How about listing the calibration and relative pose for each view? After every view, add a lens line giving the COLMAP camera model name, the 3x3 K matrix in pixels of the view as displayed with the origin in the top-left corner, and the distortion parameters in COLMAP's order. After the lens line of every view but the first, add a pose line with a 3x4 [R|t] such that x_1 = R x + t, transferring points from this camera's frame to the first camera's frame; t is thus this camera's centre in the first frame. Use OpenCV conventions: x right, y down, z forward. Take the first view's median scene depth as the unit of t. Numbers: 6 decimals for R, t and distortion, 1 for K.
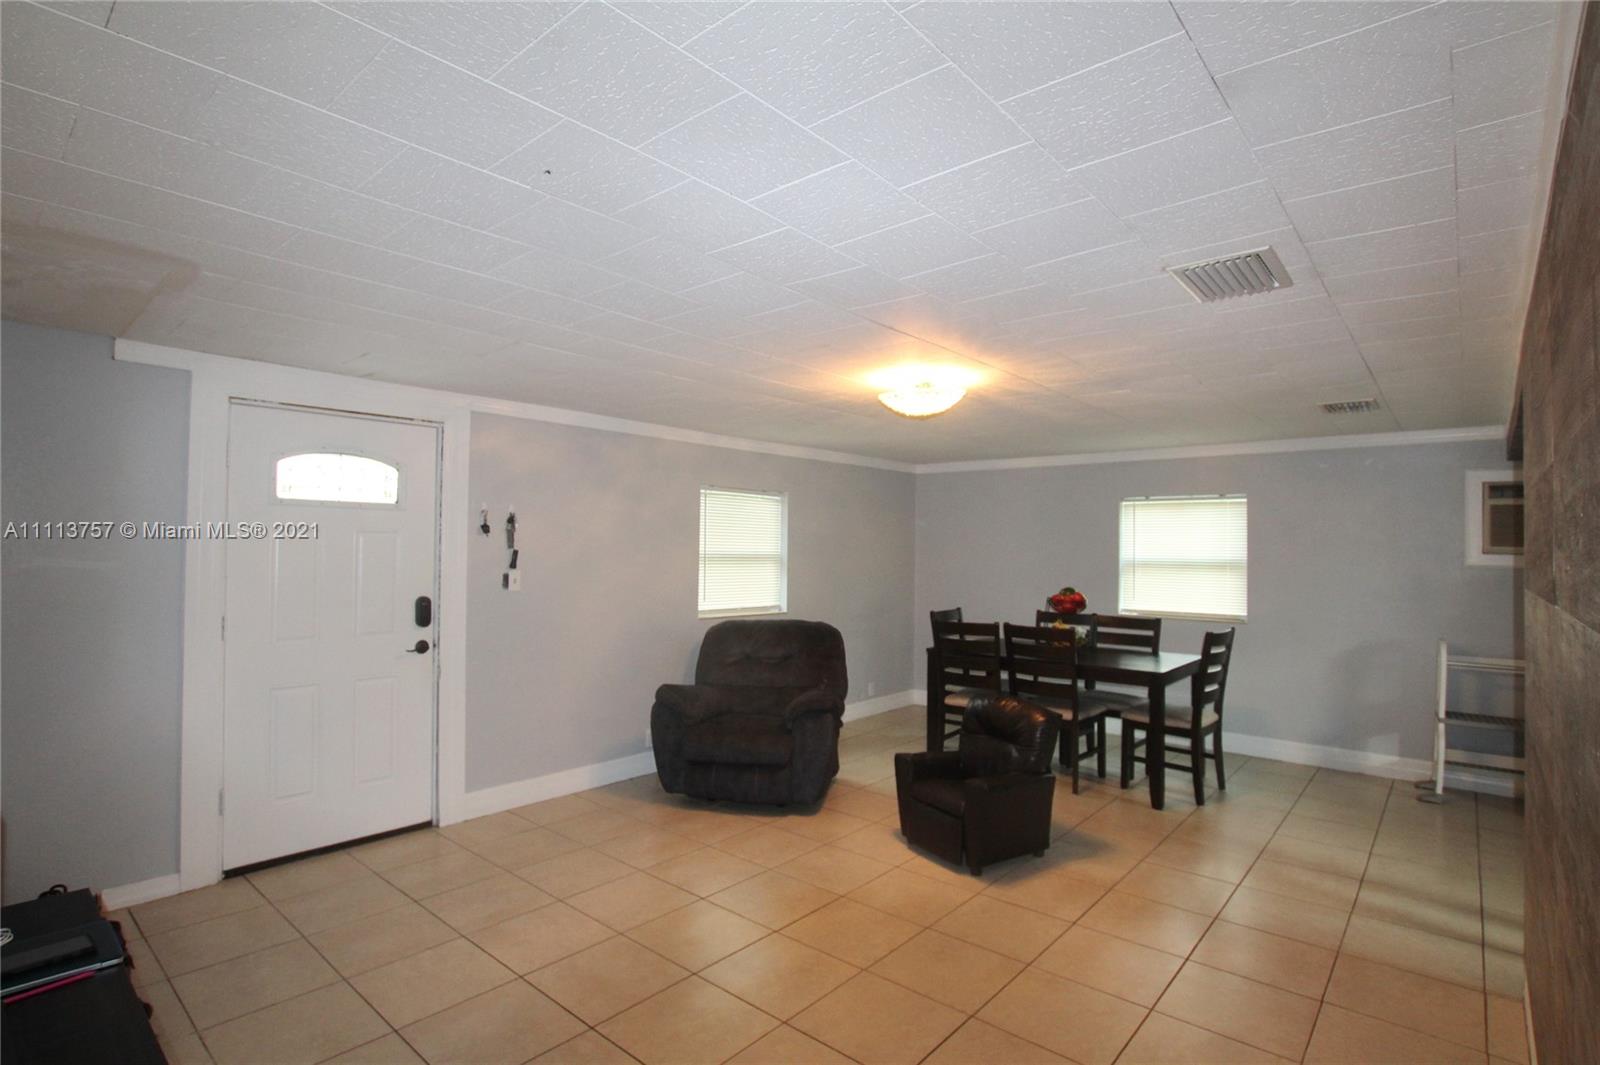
lens RADIAL K [[795.2, 0, 795.5], [0, 795.2, 533.8], [0, 0, 1]] dist [-0.027860, 0.002007]
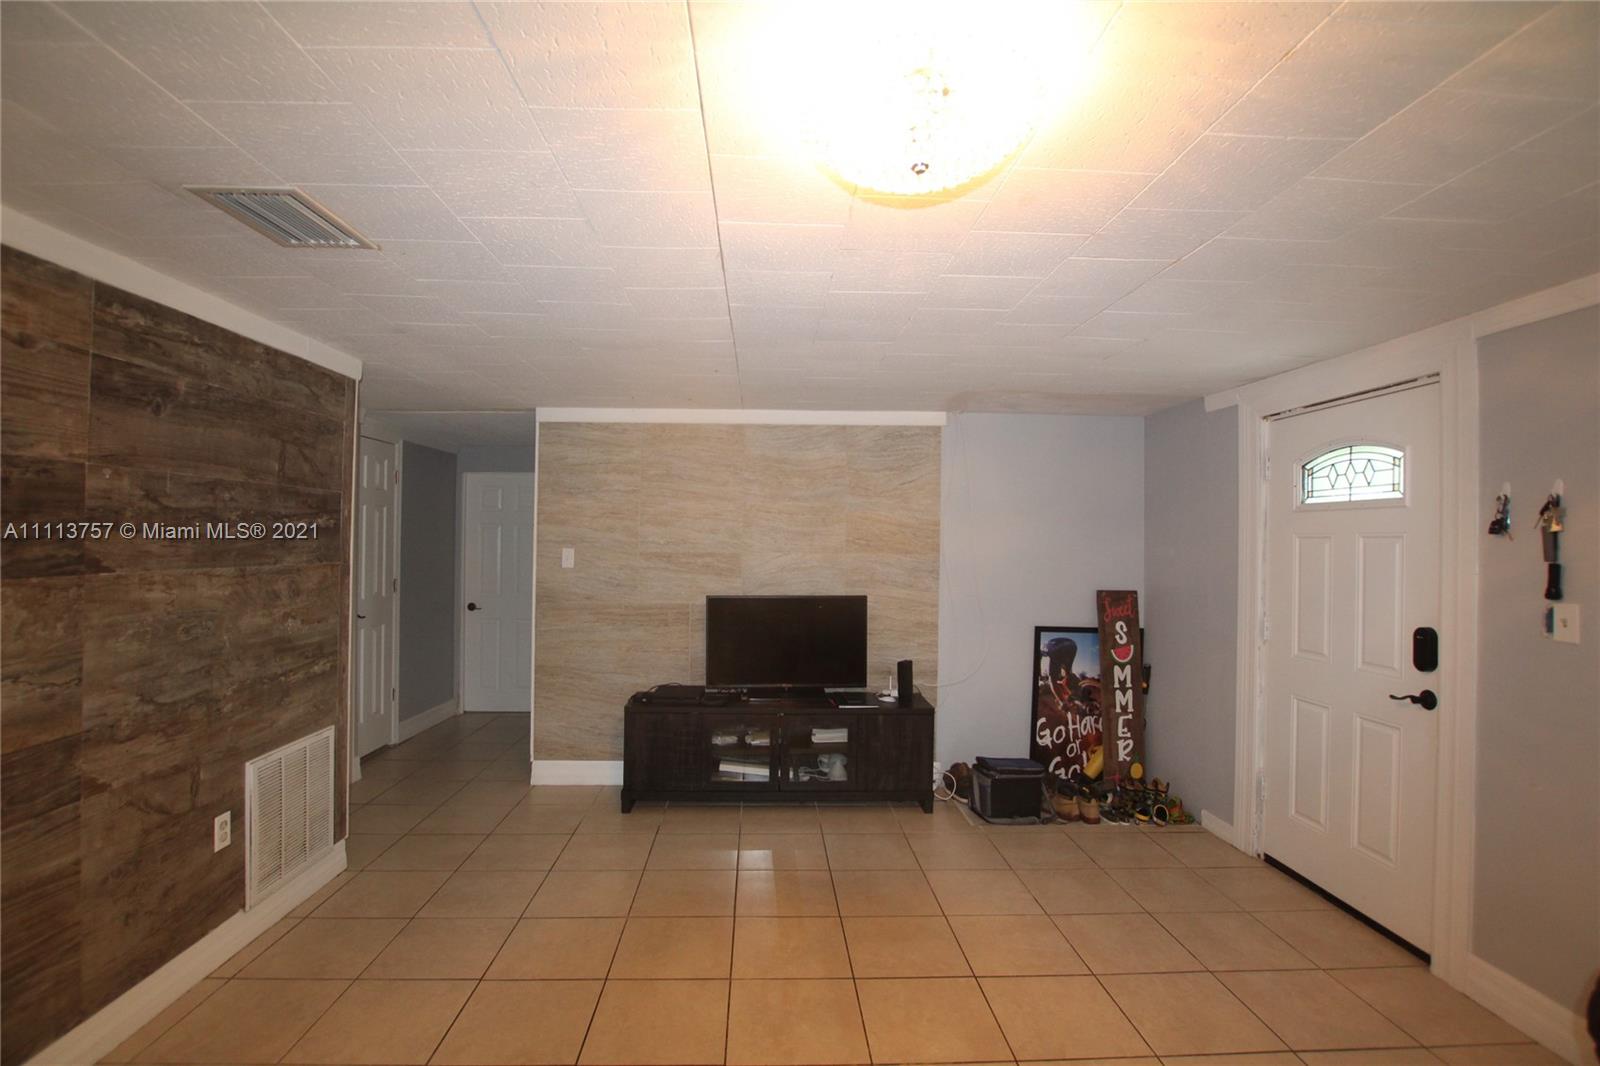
lens RADIAL K [[751.9, 0, 790.5], [0, 751.9, 532.3], [0, 0, 1]] dist [-0.035806, 0.007206]
pose [[-0.735684, -0.028365, -0.676731, 0.326905], [-0.009740, 0.999462, -0.031304, 0.018021], [0.677255, -0.016438, -0.735564, 0.932691]]
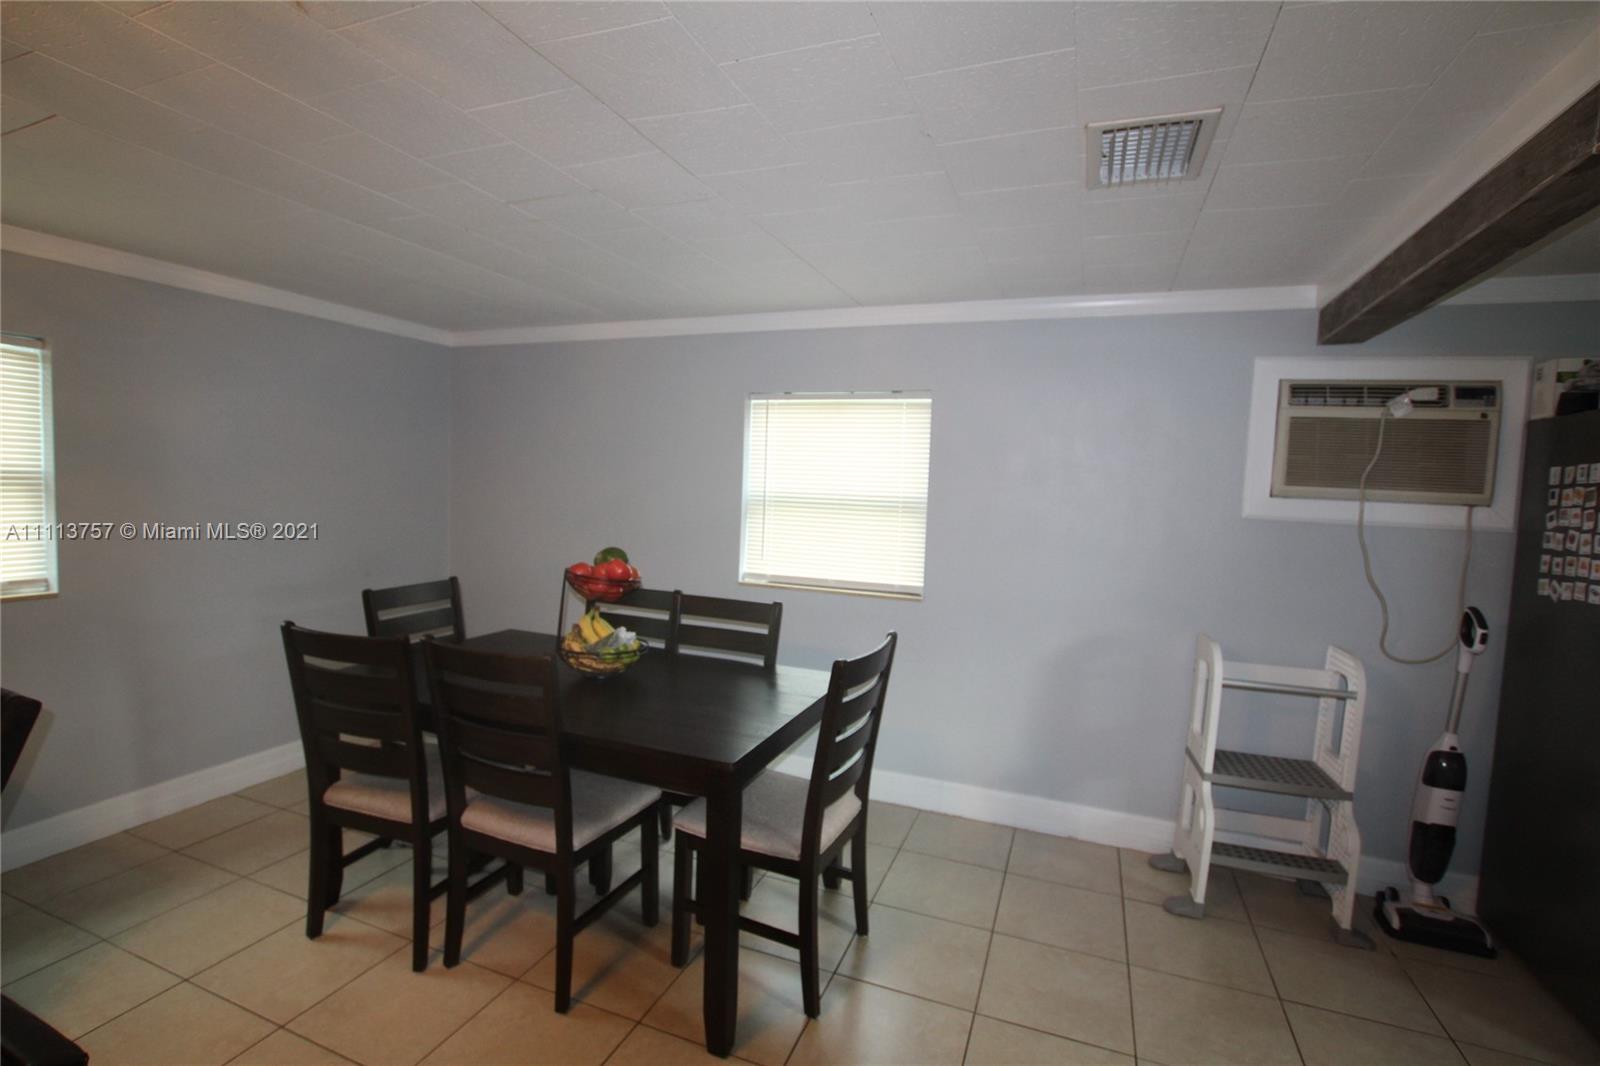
lens RADIAL K [[751.9, 0, 790.5], [0, 751.9, 532.3], [0, 0, 1]] dist [-0.035806, 0.007206]
pose [[0.945596, -0.001494, 0.325339, 0.336203], [-0.029540, 0.995464, 0.090432, 0.011734], [-0.323998, -0.095122, 0.941263, 0.573802]]
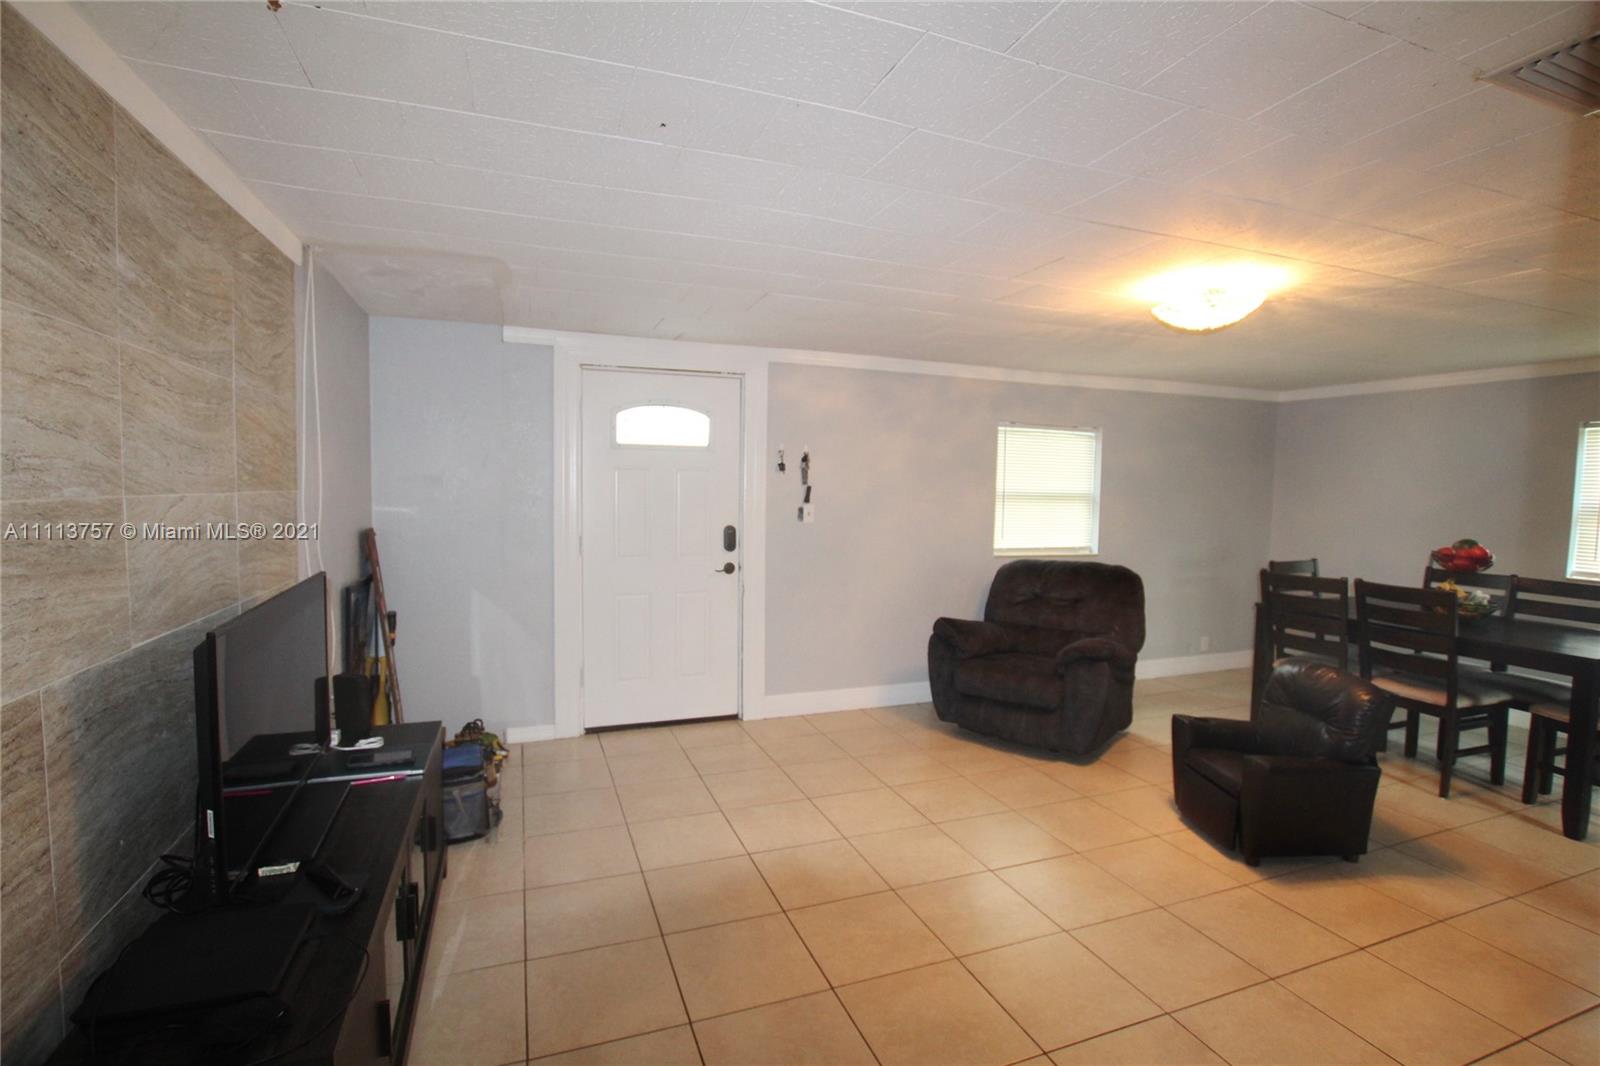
lens RADIAL K [[751.9, 0, 790.5], [0, 751.9, 532.3], [0, 0, 1]] dist [-0.035806, 0.007206]
pose [[0.877578, 0.032645, -0.478322, 0.119512], [0.002922, 0.997296, 0.073425, 0.007009], [0.479426, -0.065834, 0.875110, 0.057519]]
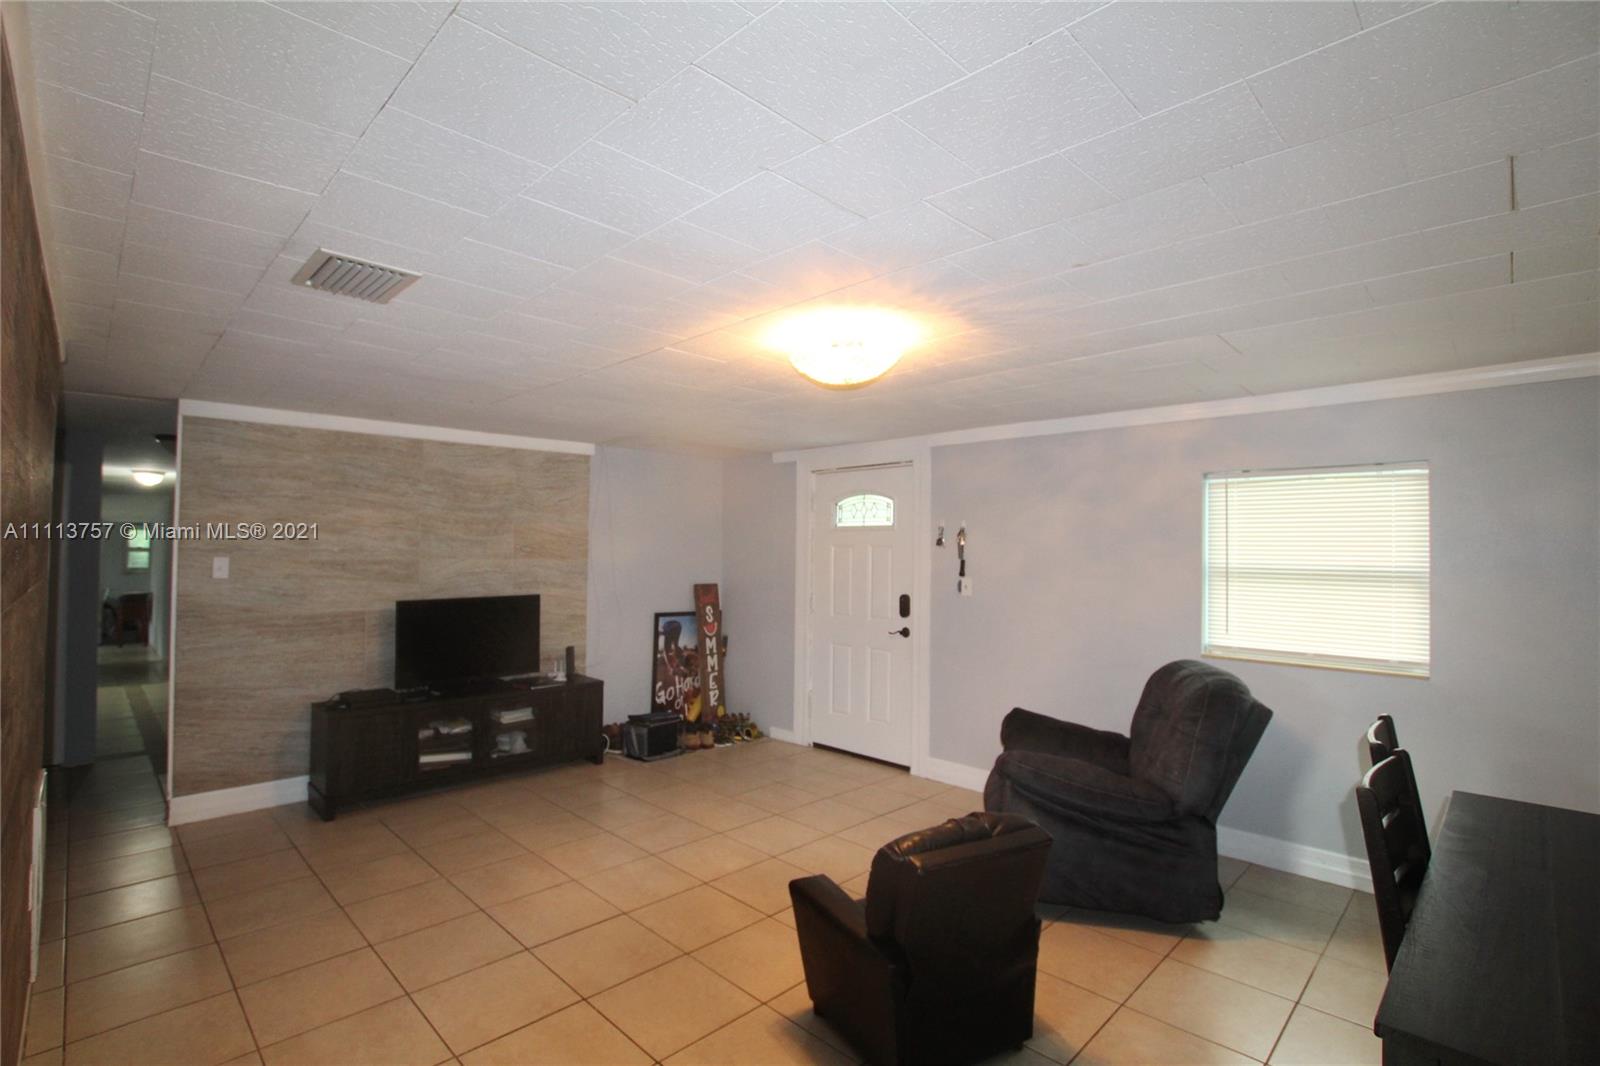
lens RADIAL K [[762.2, 0, 799.5], [0, 762.2, 535.8], [0, 0, 1]] dist [-0.031668, 0.005397]
pose [[-0.075000, -0.033324, -0.996627, 0.695878], [0.006446, 0.999404, -0.033902, 0.020093], [0.997163, -0.008967, -0.074741, 0.781114]]
